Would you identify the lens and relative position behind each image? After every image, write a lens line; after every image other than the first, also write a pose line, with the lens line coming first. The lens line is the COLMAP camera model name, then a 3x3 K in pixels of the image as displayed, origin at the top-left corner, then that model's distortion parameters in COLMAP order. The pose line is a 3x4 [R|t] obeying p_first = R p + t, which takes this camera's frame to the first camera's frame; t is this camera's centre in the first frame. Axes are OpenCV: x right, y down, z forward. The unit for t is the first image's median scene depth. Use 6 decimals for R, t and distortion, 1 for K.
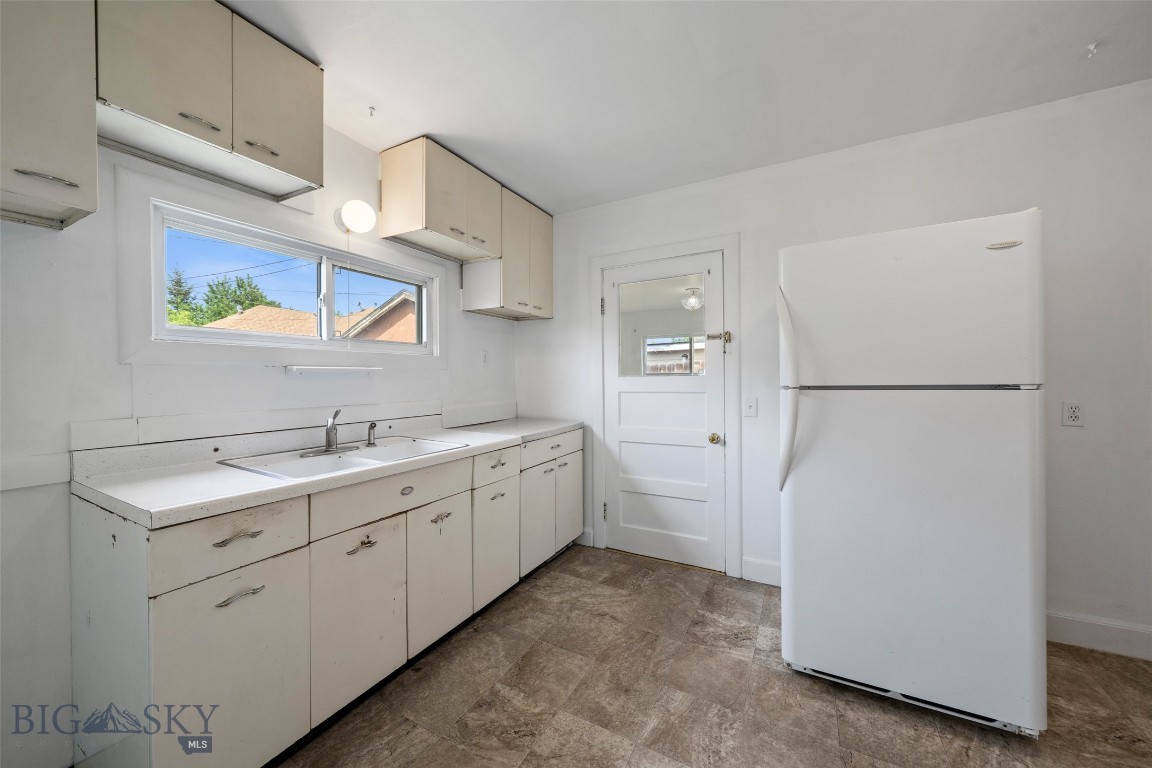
lens RADIAL K [[419.1, 0, 575.1], [0, 419.1, 384.0], [0, 0, 1]] dist [-0.002558, -0.000101]
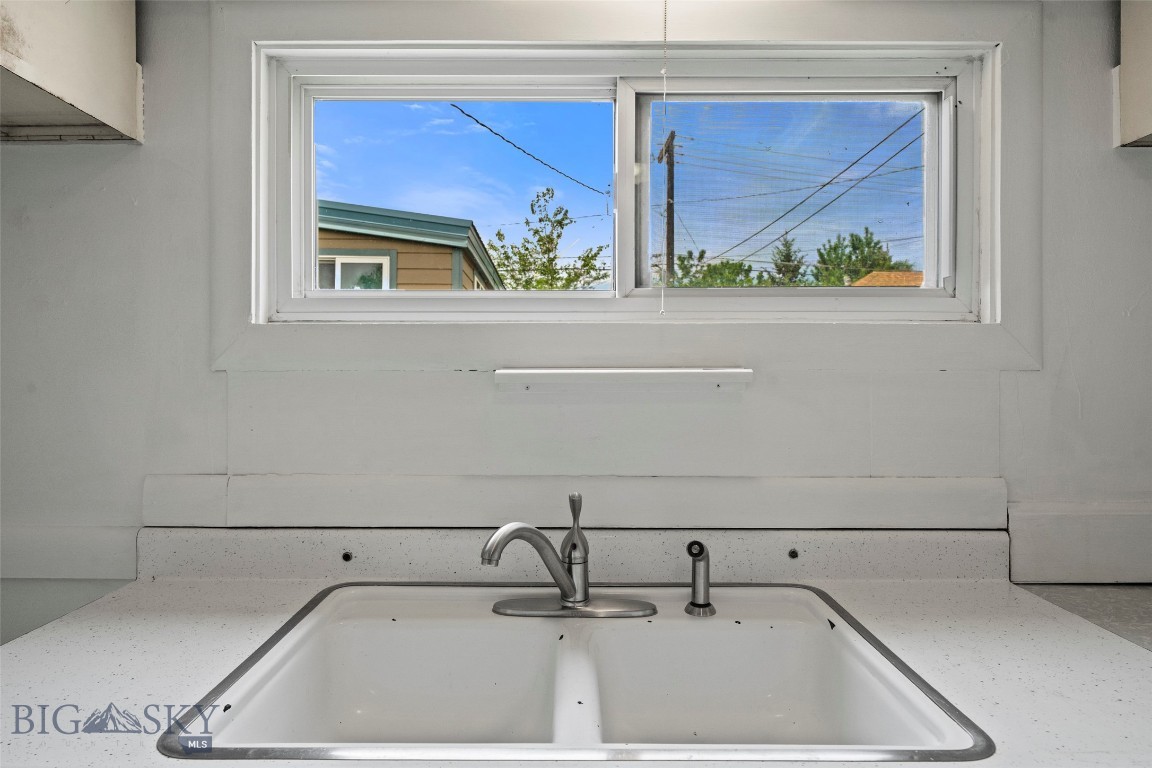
lens RADIAL K [[717.2, 0, 569.4], [0, 717.2, 384.1], [0, 0, 1]] dist [-0.001280, 0.000863]
pose [[0.469696, 0.002379, -0.882825, -0.044555], [-0.015622, 0.999862, -0.005617, -0.022938], [0.882690, 0.016430, 0.469668, 0.654486]]
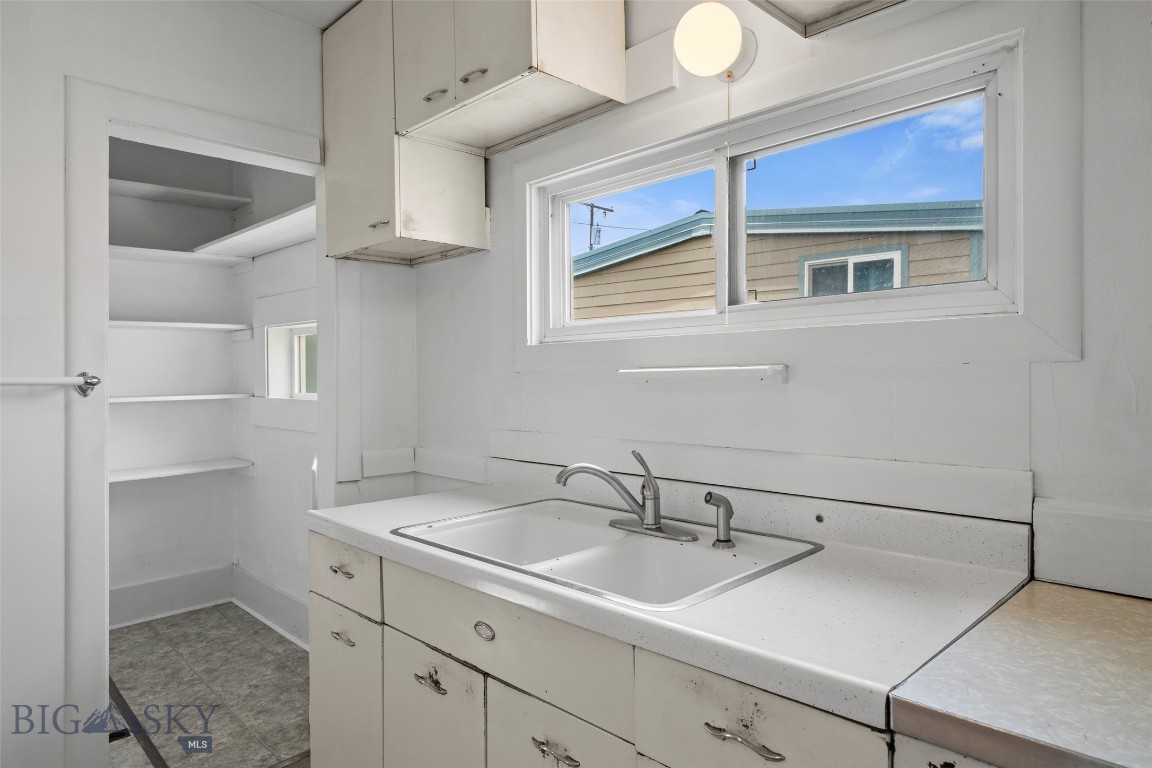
lens RADIAL K [[702.6, 0, 577.3], [0, 702.6, 382.7], [0, 0, 1]] dist [-0.001730, 0.001279]
pose [[-0.299718, 0.008916, -0.953986, 0.264228], [-0.007436, 0.999904, 0.011681, -0.030477], [0.953999, 0.010594, -0.299623, 1.085641]]
